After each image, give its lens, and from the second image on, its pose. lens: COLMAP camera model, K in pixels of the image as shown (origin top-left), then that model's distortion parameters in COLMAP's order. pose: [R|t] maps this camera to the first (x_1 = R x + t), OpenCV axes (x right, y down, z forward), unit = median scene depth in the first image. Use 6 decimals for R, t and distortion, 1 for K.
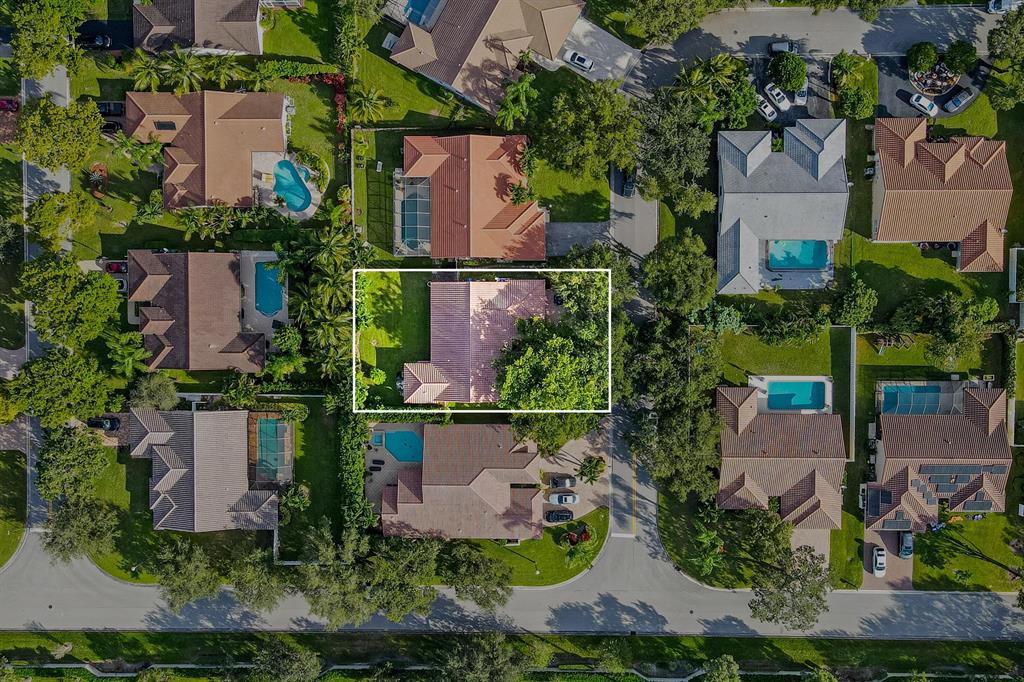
lens RADIAL K [[708.1, 0, 512.0], [0, 708.1, 341.0], [0, 0, 1]] dist [-0.002279, -0.000791]
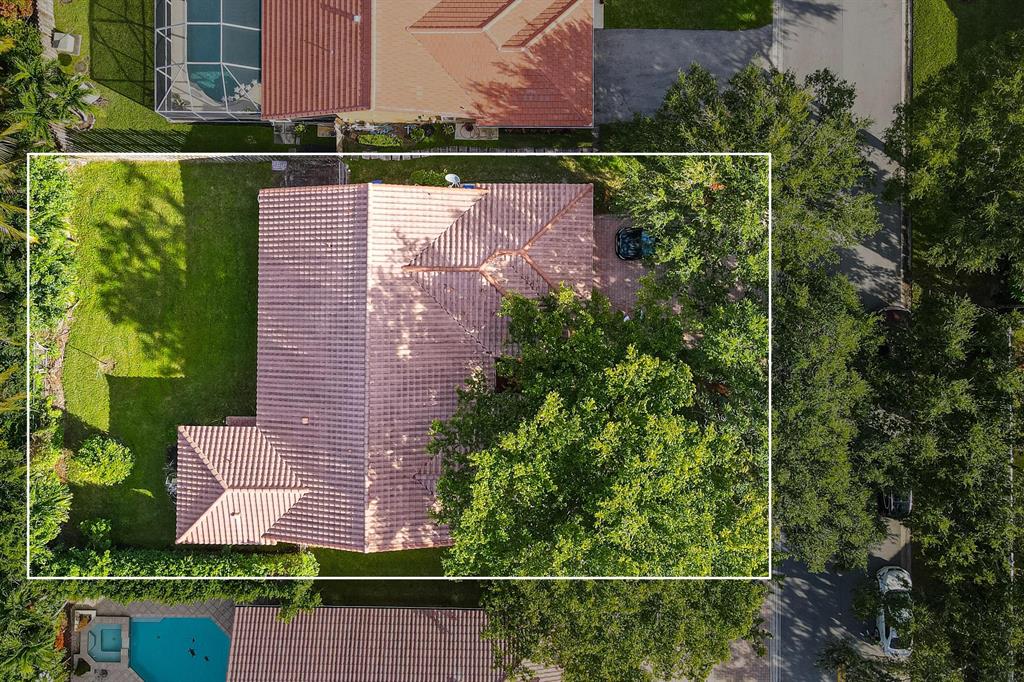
lens RADIAL K [[708.1, 0, 512.0], [0, 708.1, 341.0], [0, 0, 1]] dist [-0.002279, -0.000791]
pose [[0.999878, 0.007776, 0.013583, 0.003872], [-0.007867, 0.999947, 0.006670, -0.013019], [-0.013530, -0.006776, 0.999886, 0.661784]]
